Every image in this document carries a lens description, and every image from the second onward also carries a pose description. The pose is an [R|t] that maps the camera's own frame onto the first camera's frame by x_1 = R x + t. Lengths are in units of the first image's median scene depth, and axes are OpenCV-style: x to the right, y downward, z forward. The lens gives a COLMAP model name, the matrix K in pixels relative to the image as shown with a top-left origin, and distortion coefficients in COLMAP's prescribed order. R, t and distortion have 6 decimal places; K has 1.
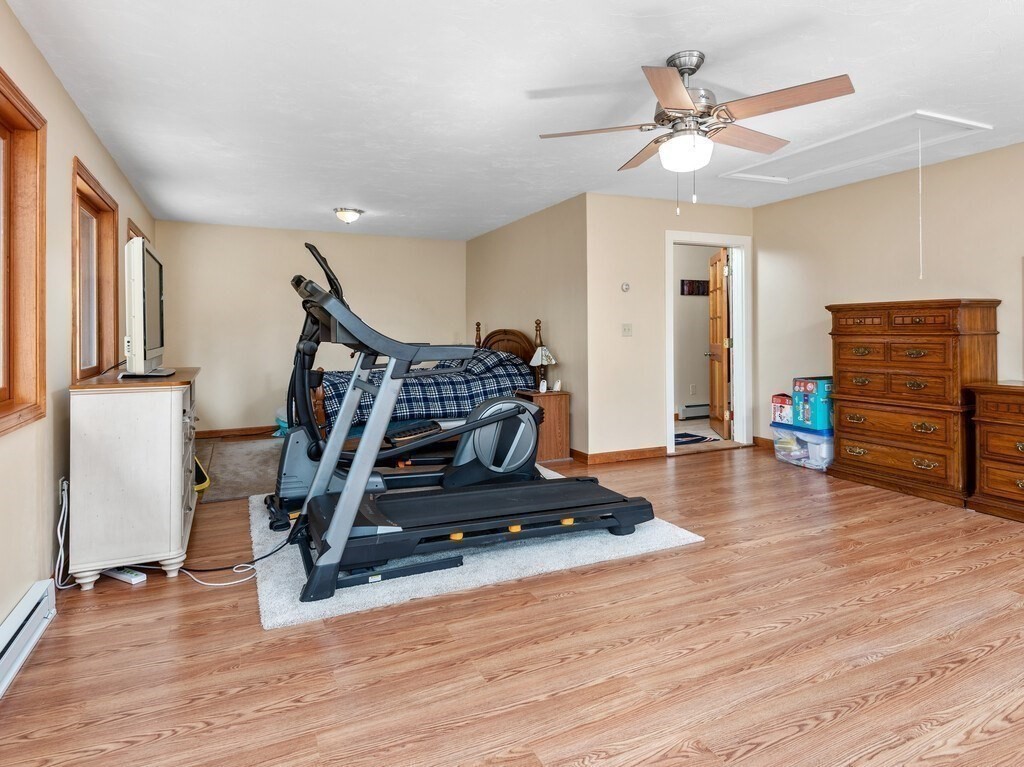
lens RADIAL K [[579.5, 0, 475.2], [0, 579.5, 343.4], [0, 0, 1]] dist [0.025086, -0.013464]
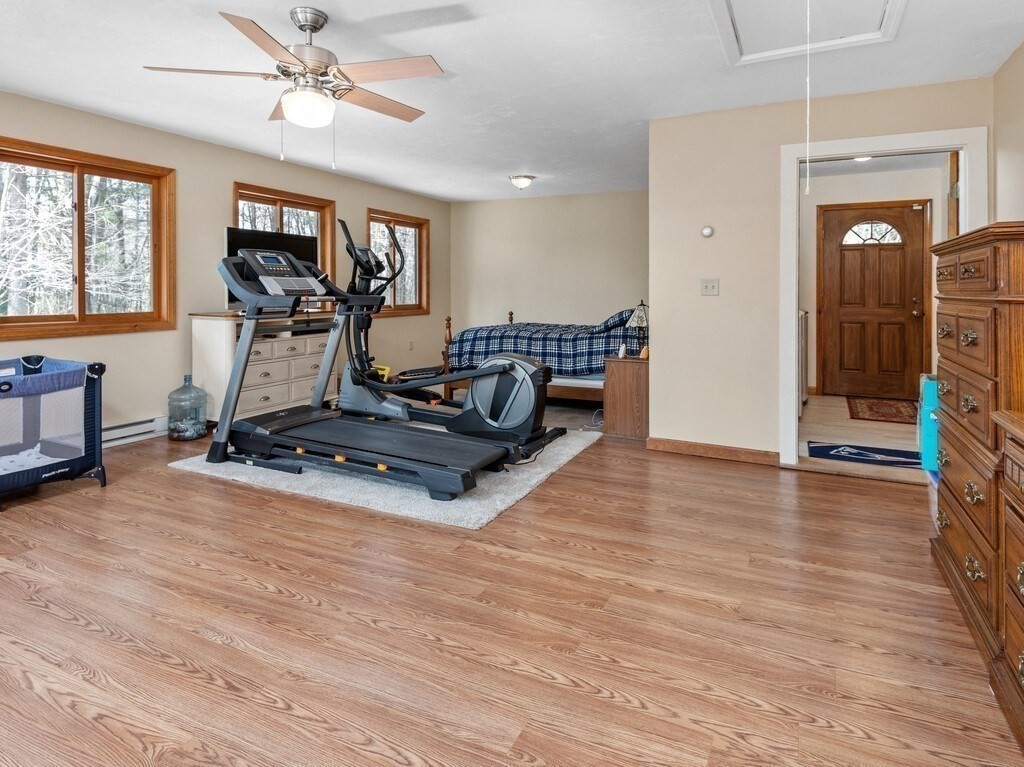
lens RADIAL K [[576.9, 0, 511.7], [0, 576.9, 298.1], [0, 0, 1]] dist [0.026157, -0.015672]
pose [[0.646799, 0.021108, -0.762369, 1.273878], [-0.026384, 0.999638, 0.005292, -0.010714], [0.762204, 0.016692, 0.647121, 0.574854]]
